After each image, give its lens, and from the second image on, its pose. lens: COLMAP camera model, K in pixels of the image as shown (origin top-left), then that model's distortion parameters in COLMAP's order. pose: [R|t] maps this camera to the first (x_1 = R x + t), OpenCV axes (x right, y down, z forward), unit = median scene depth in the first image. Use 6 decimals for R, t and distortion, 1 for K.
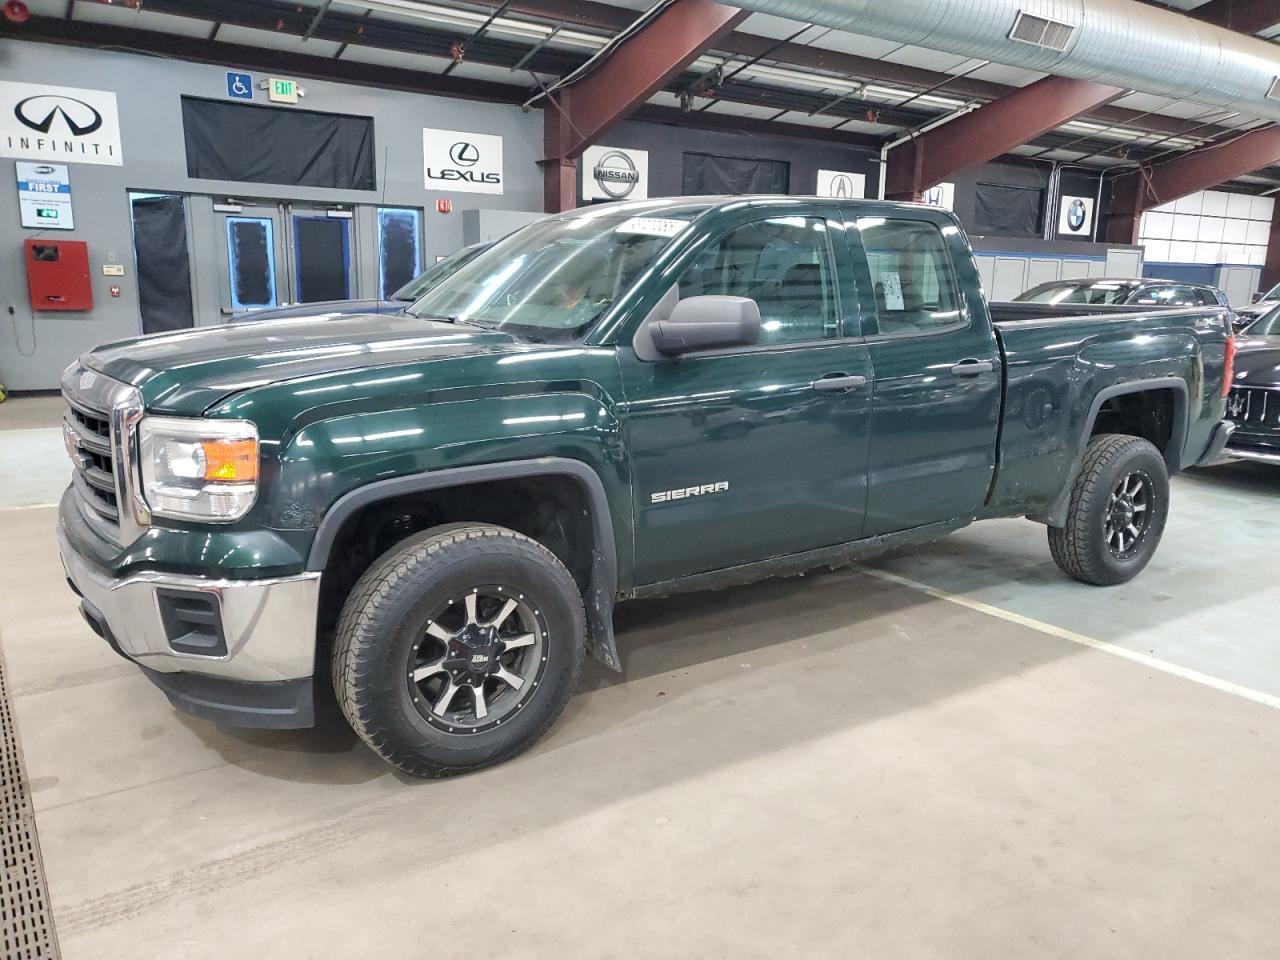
lens RADIAL K [[998.9, 0, 649.1], [0, 998.9, 479.5], [0, 0, 1]] dist [0.023698, 0.012390]
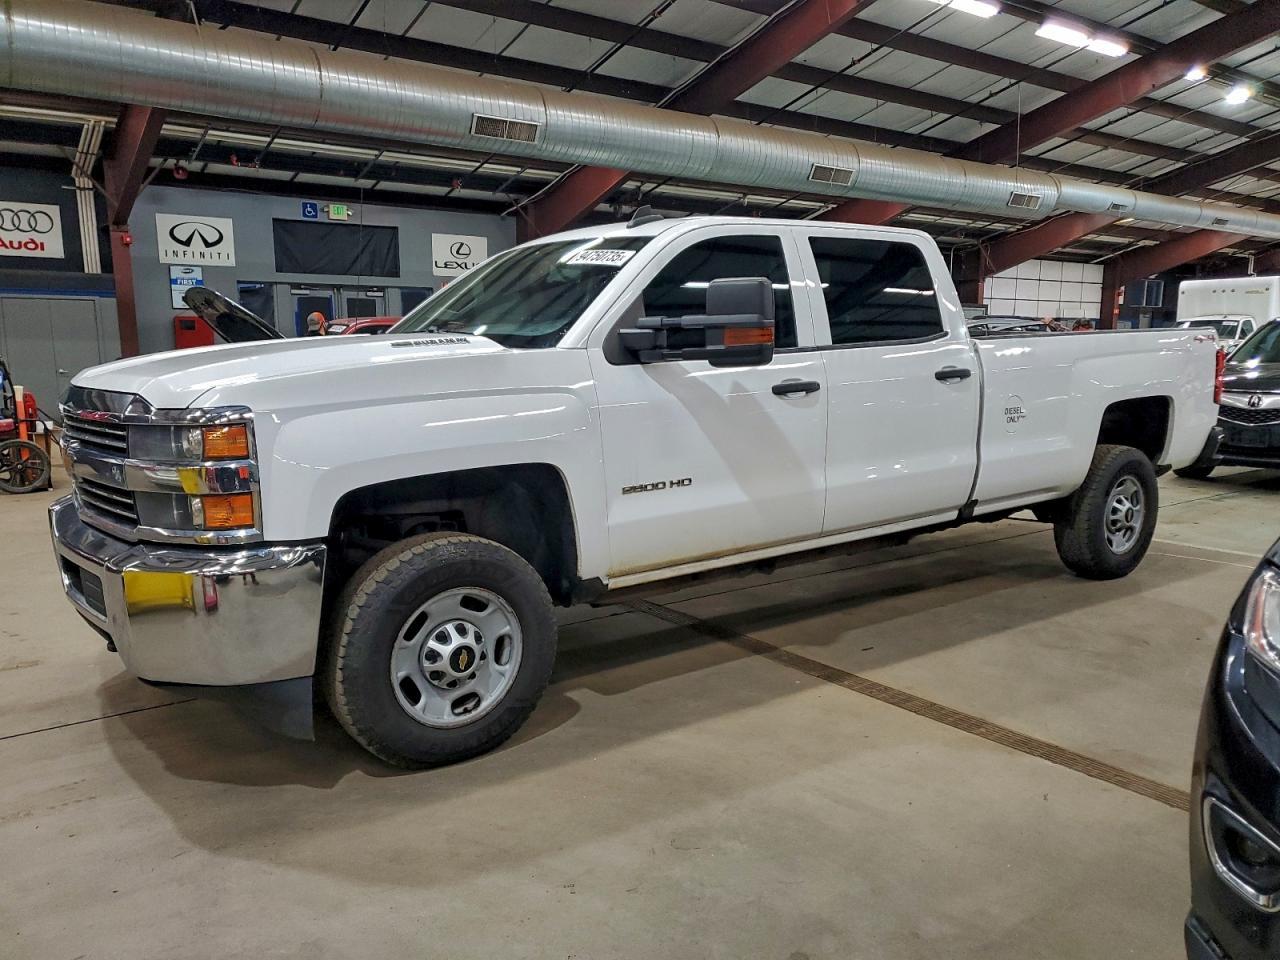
lens RADIAL K [[998.9, 0, 642.8], [0, 998.9, 502.0], [0, 0, 1]] dist [0.023698, 0.012390]
pose [[0.999471, -0.024417, 0.021488, 0.036990], [0.025308, 0.998787, -0.042227, 0.105027], [-0.020431, 0.042748, 0.998877, -0.437471]]
